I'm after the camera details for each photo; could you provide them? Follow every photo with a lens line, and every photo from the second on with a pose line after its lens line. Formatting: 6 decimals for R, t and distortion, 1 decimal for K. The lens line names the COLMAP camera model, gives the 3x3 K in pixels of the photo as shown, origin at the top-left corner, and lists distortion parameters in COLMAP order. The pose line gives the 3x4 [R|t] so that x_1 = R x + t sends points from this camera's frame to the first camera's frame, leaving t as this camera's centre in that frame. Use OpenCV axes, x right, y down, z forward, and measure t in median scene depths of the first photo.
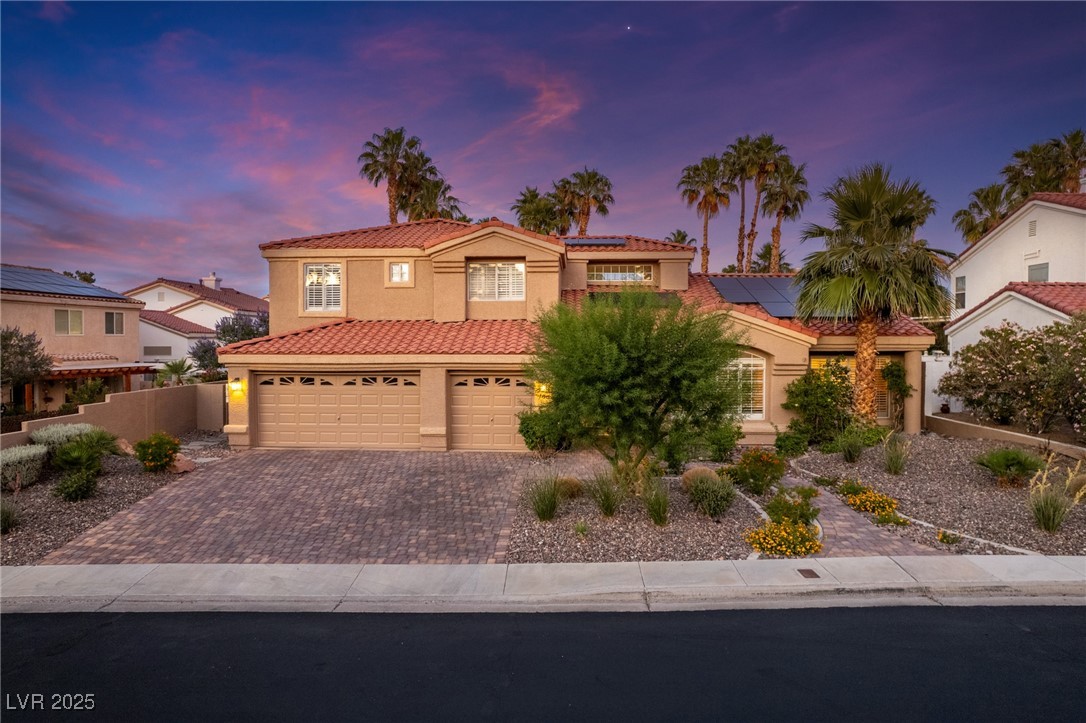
lens RADIAL K [[703.6, 0, 543.0], [0, 703.6, 361.5], [0, 0, 1]] dist [-0.071033, 0.060312]
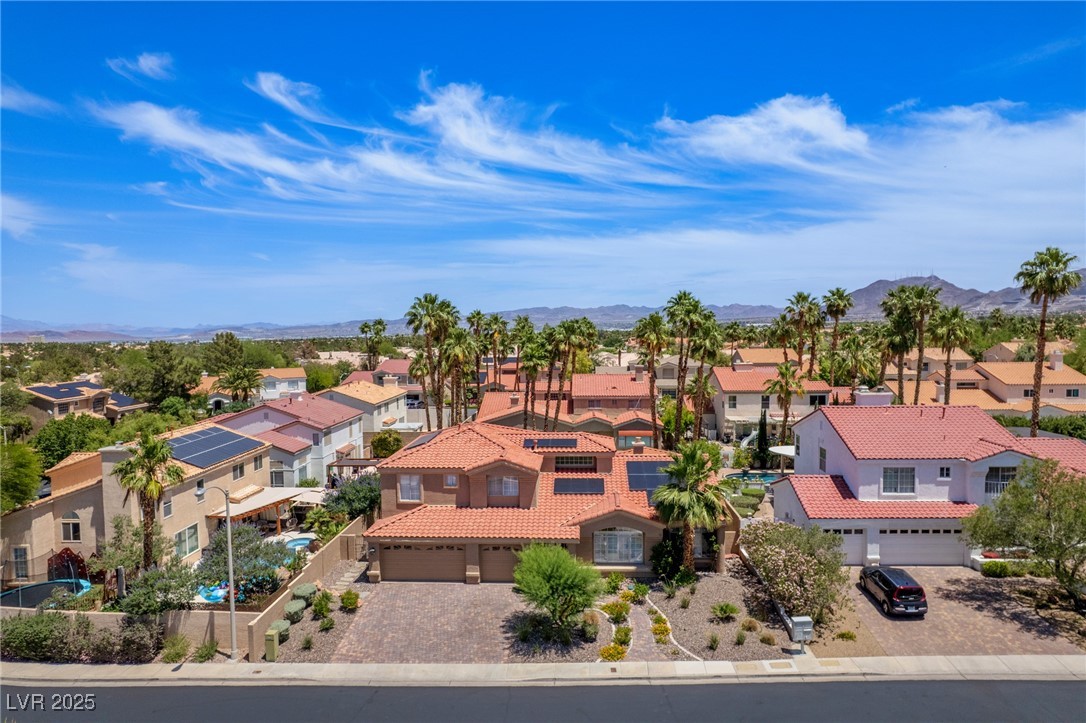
lens RADIAL K [[703.6, 0, 543.0], [0, 703.6, 361.5], [0, 0, 1]] dist [-0.071033, 0.060312]
pose [[0.999772, -0.014233, -0.015894, 0.082399], [0.014636, 0.999566, 0.025549, -0.542218], [0.015524, -0.025776, 0.999547, -0.952165]]
